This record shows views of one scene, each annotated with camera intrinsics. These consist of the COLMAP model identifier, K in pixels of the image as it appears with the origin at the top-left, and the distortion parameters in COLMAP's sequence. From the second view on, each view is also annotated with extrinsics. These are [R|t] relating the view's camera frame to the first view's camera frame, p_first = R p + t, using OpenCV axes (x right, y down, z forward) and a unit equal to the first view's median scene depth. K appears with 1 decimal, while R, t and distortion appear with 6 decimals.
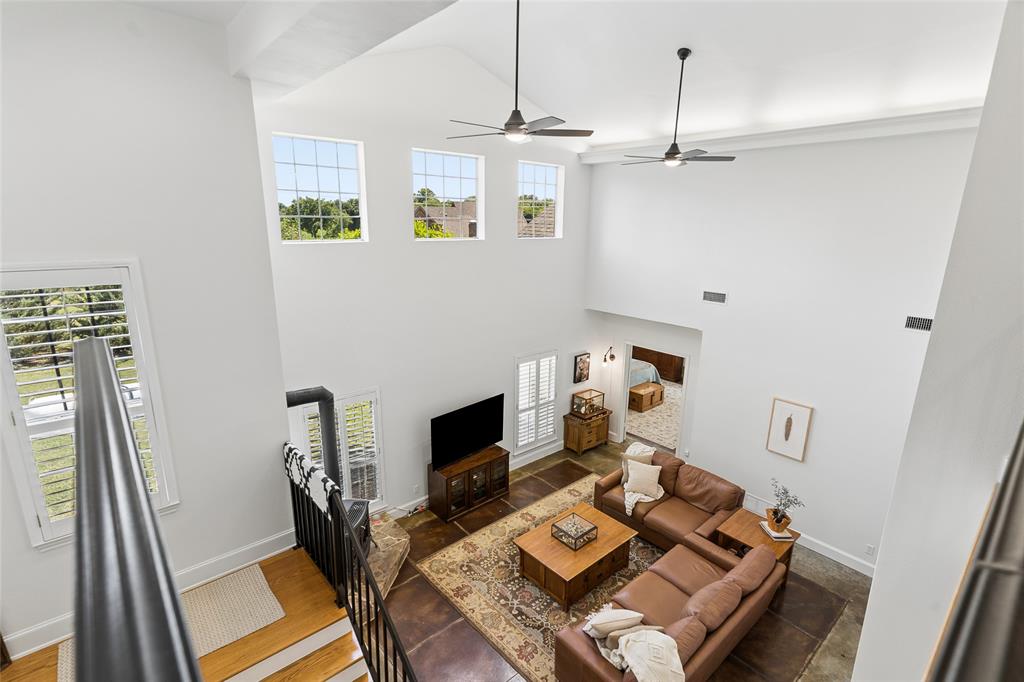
lens RADIAL K [[499.9, 0, 510.7], [0, 499.9, 341.4], [0, 0, 1]] dist [0.004614, -0.001209]
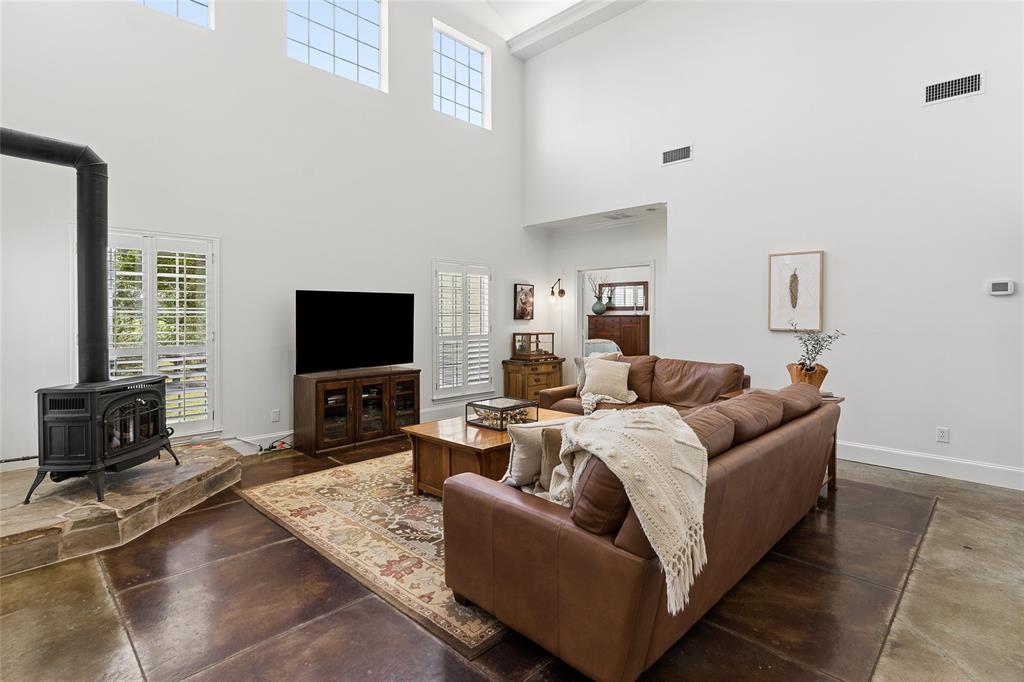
lens RADIAL K [[499.9, 0, 513.3], [0, 499.9, 333.4], [0, 0, 1]] dist [0.004614, -0.001209]
pose [[0.996915, -0.012926, 0.077419, 0.081255], [0.031314, 0.969950, -0.241281, 0.375131], [-0.071974, 0.242961, 0.967362, 0.315044]]
